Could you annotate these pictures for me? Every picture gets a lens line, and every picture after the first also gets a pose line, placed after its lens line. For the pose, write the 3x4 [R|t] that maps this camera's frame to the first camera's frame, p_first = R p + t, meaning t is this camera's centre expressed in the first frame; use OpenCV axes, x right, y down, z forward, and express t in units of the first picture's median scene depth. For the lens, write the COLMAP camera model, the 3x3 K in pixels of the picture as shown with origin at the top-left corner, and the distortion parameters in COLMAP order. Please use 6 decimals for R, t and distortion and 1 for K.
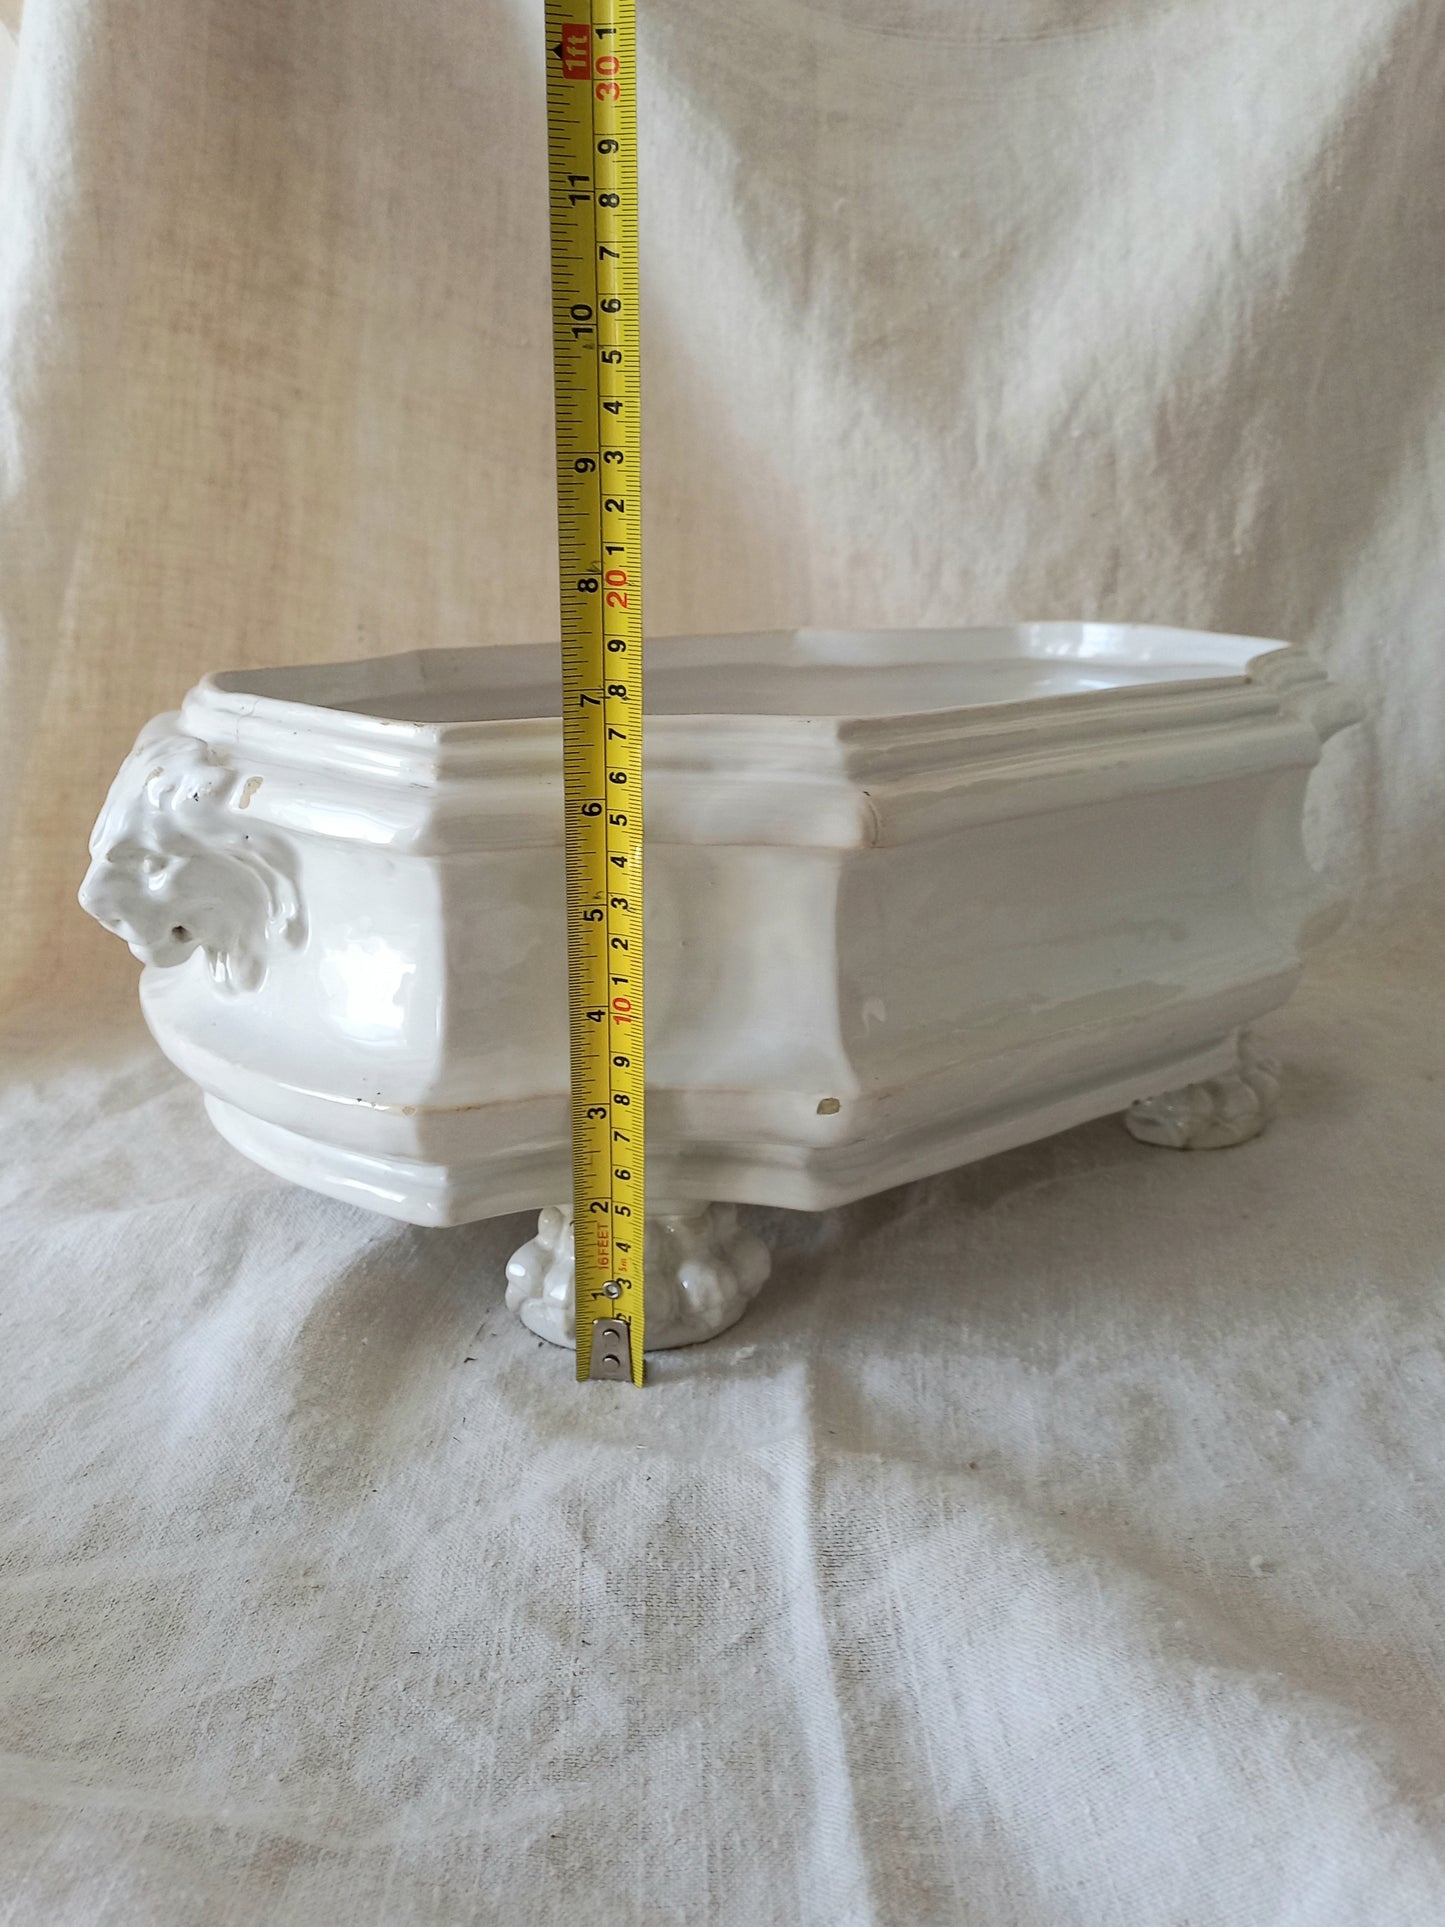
lens RADIAL K [[1684.3, 0, 722.5], [0, 1684.3, 963.5], [0, 0, 1]] dist [0.110269, -0.159812]
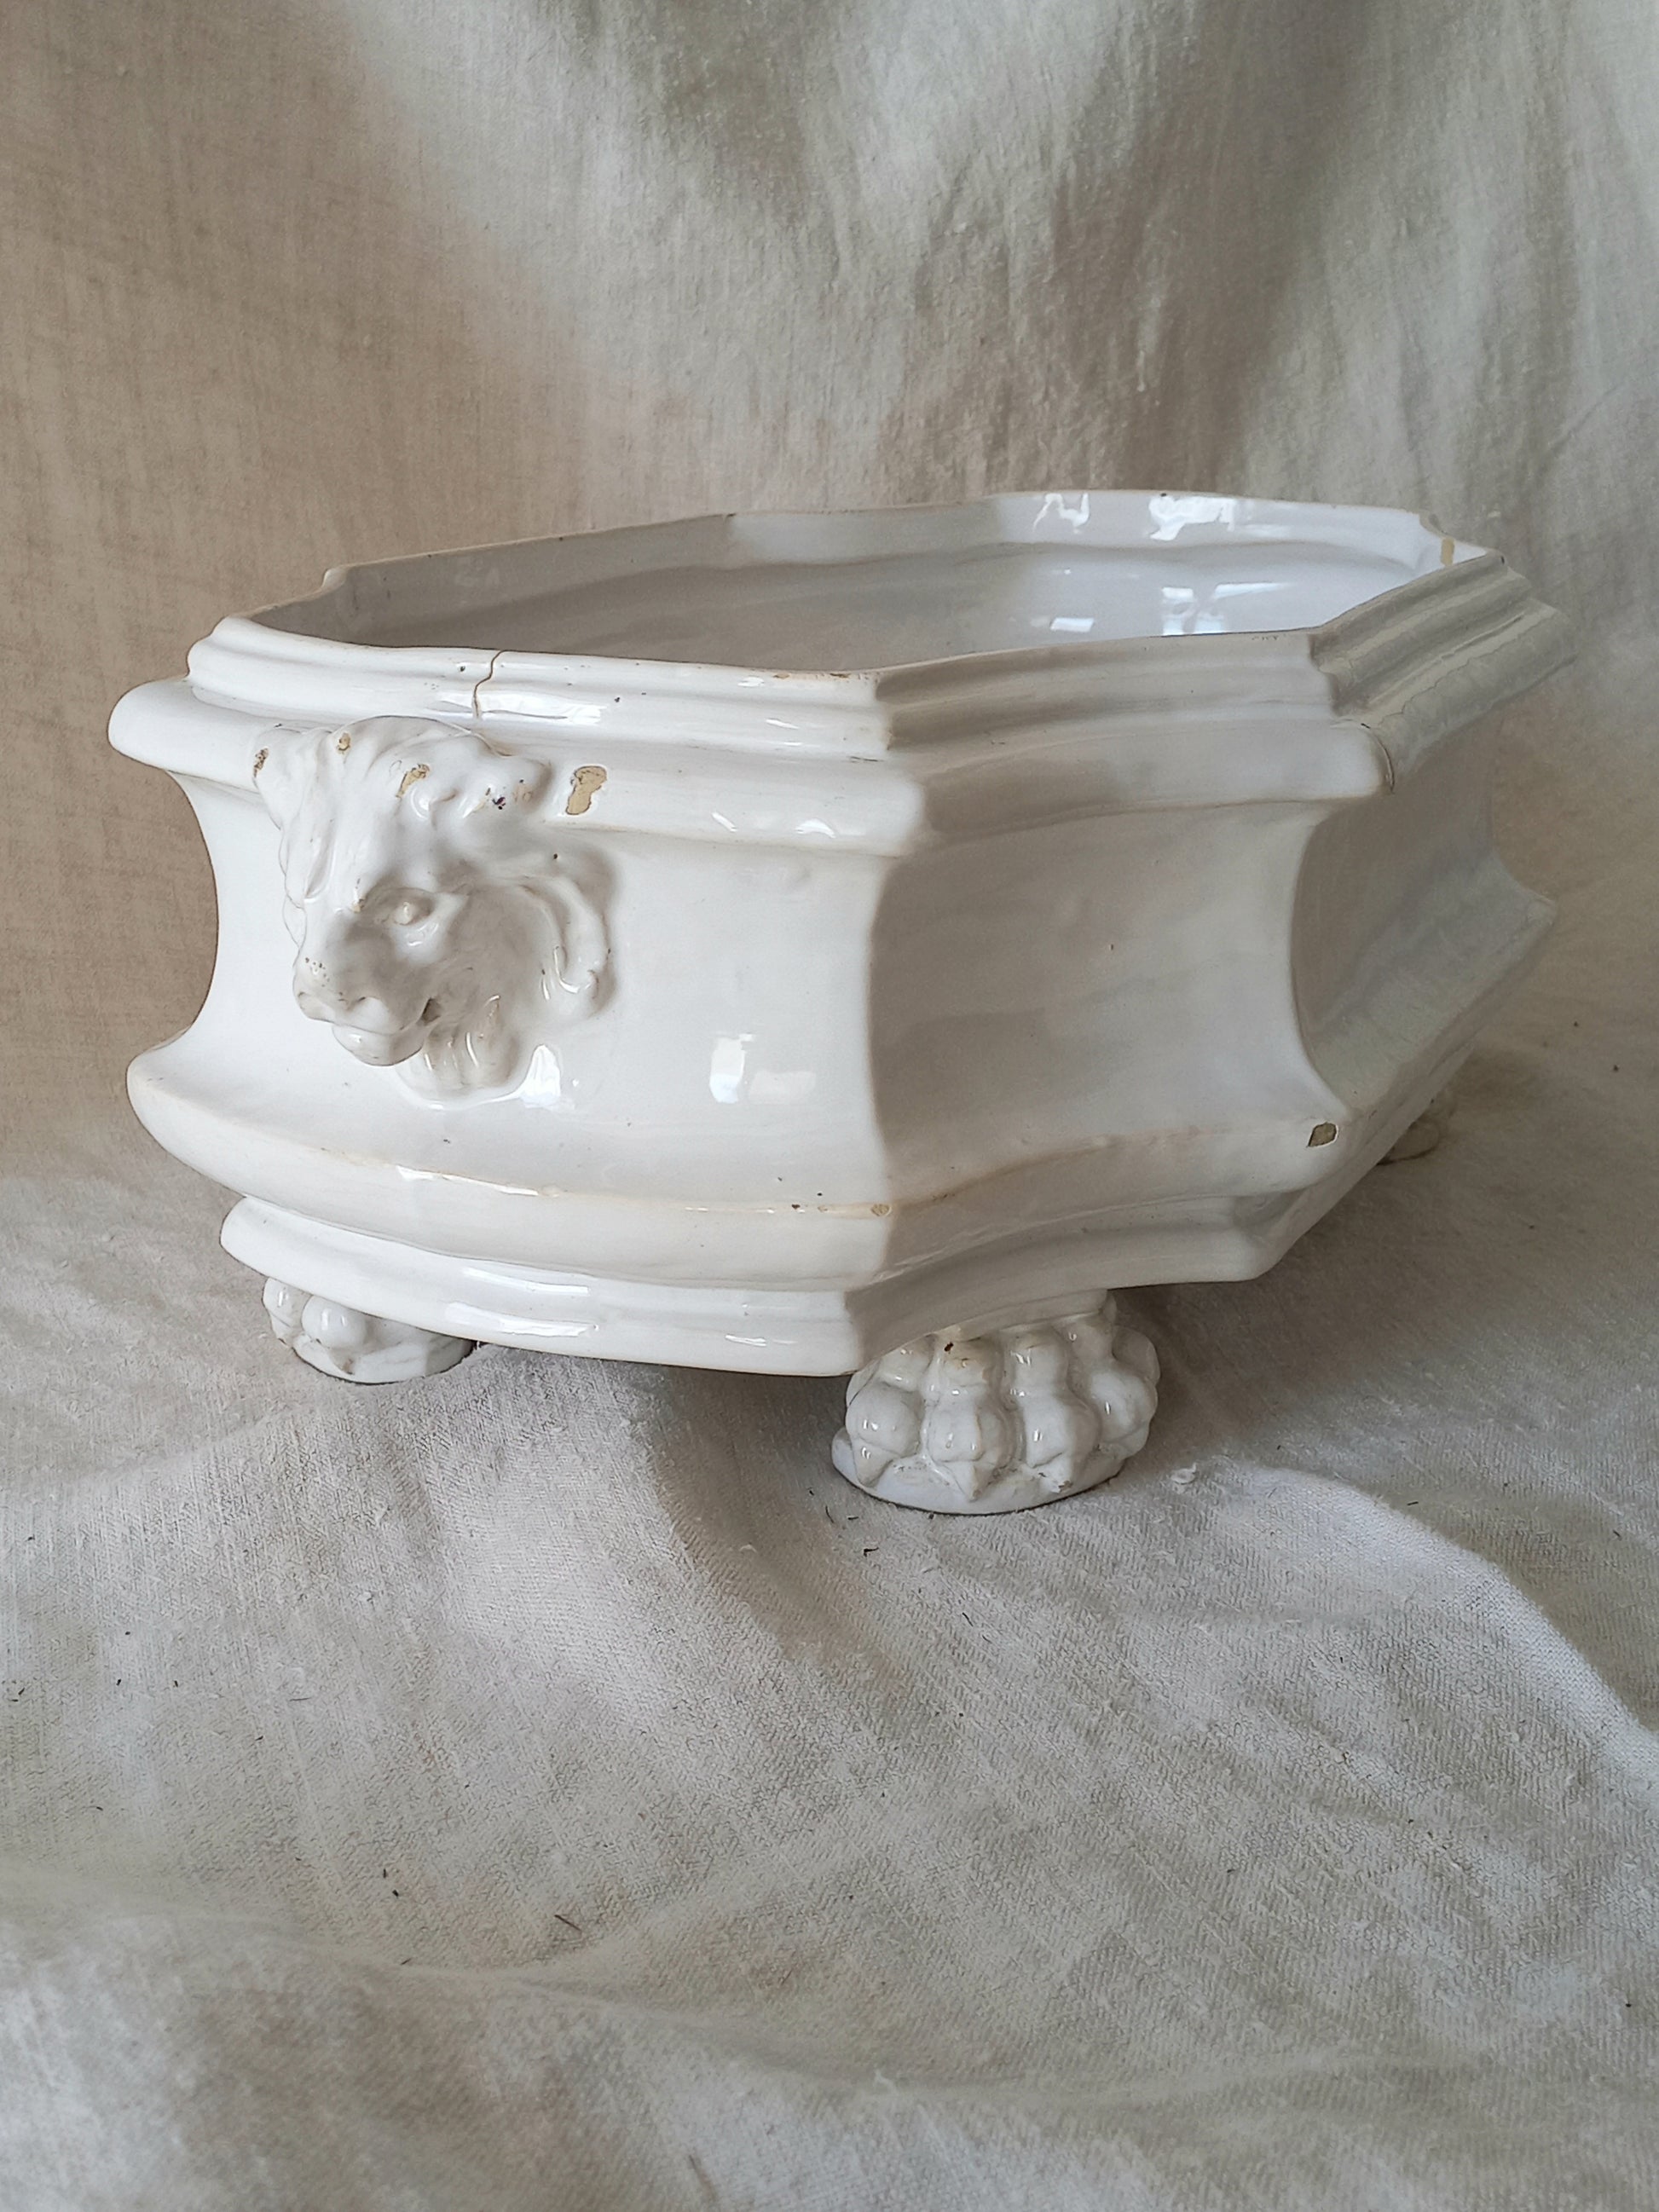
lens RADIAL K [[2526.1, 0, 901.5], [0, 2526.1, 1117.0], [0, 0, 1]] dist [0.149288, -0.258236]
pose [[0.916004, -0.128301, 0.380099, -0.280554], [0.110973, 0.991545, 0.067255, -0.011827], [-0.385514, -0.019425, 0.922497, -0.001776]]
